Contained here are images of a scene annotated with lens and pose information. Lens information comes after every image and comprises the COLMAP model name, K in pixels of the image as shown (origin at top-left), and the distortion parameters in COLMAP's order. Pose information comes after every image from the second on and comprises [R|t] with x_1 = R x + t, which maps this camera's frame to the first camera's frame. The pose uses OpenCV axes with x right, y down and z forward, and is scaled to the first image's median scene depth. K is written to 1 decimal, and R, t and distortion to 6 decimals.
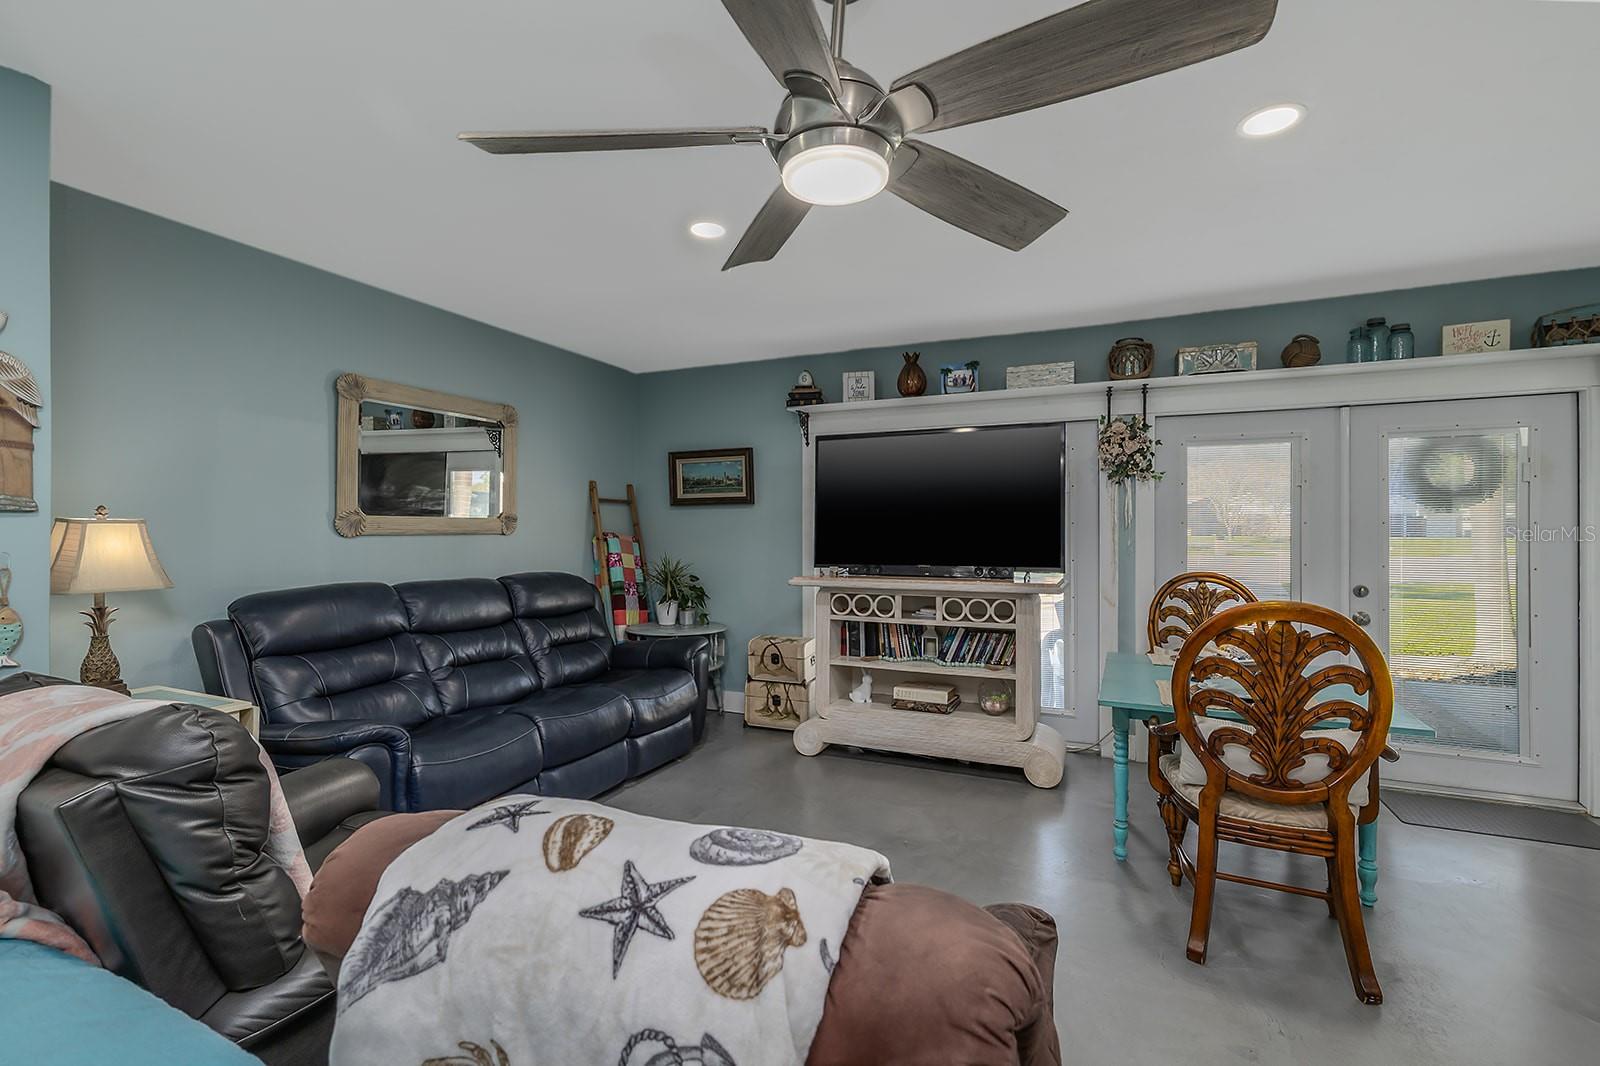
lens RADIAL K [[674.5, 0, 798.2], [0, 674.5, 526.2], [0, 0, 1]] dist [0.001622, 0.000051]
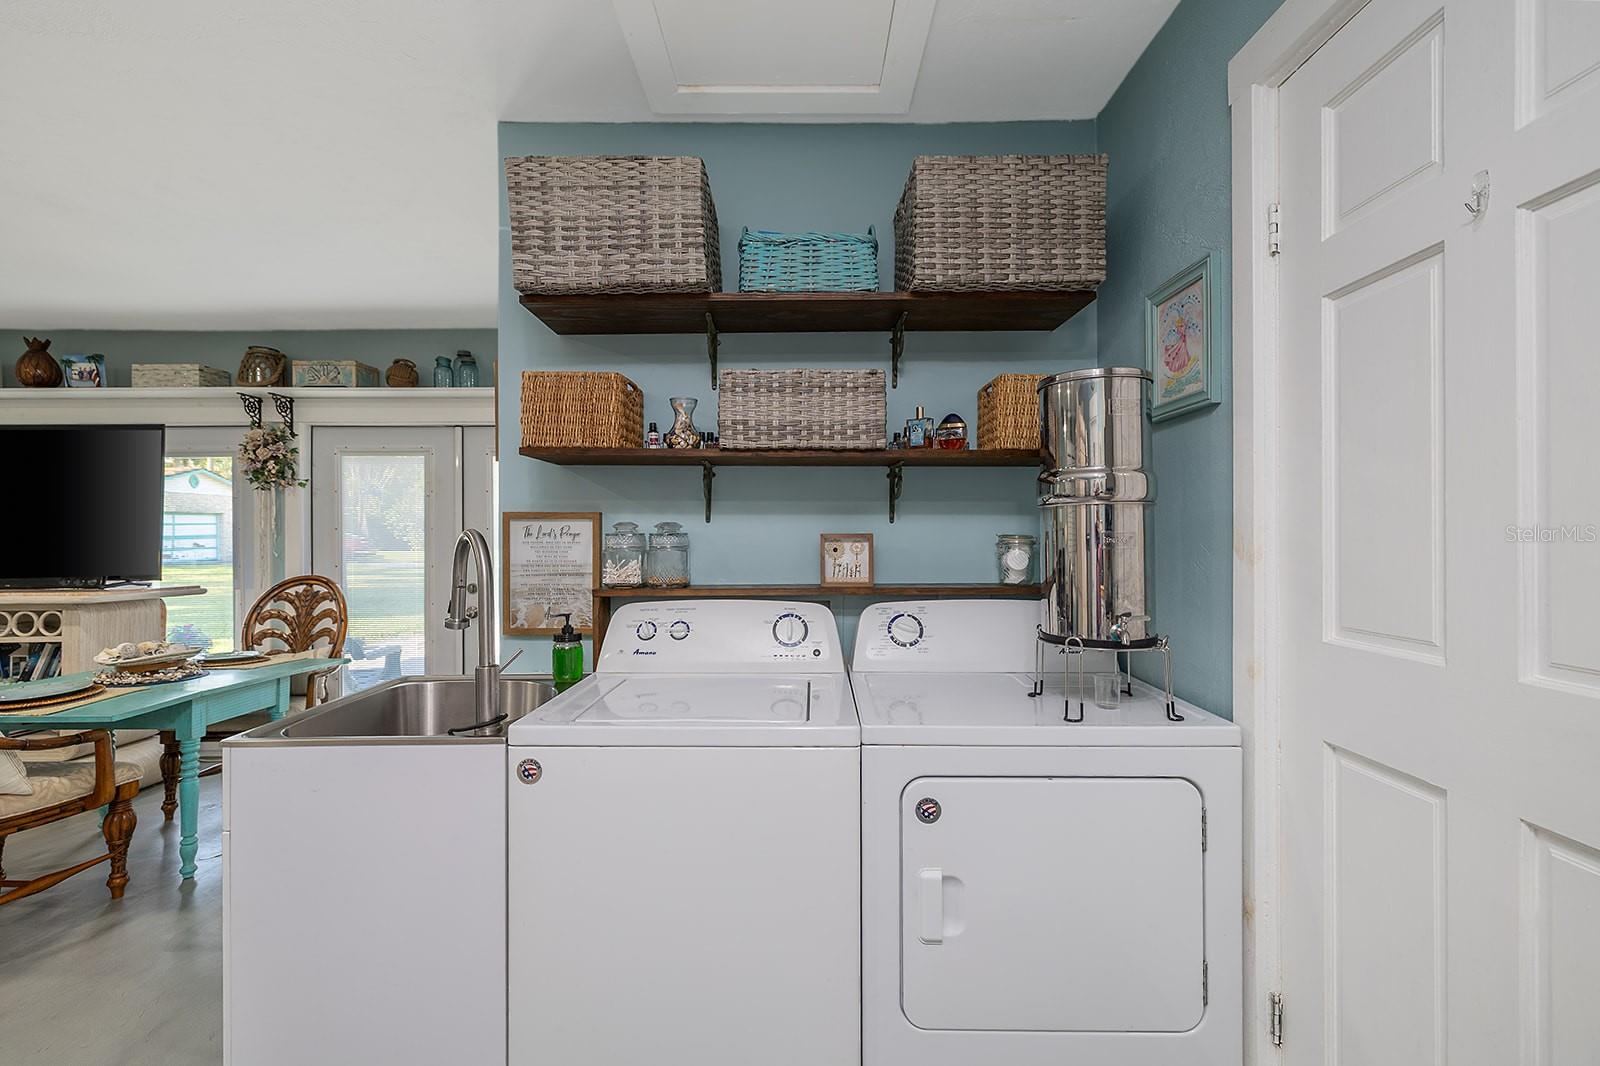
lens RADIAL K [[725.0, 0, 798.5], [0, 725.0, 531.2], [0, 0, 1]] dist [0.001830, 0.000062]
pose [[0.917099, -0.003992, 0.398641, 0.799000], [0.002623, 0.999989, 0.003979, -0.003610], [-0.398652, -0.002604, 0.917099, -0.320019]]
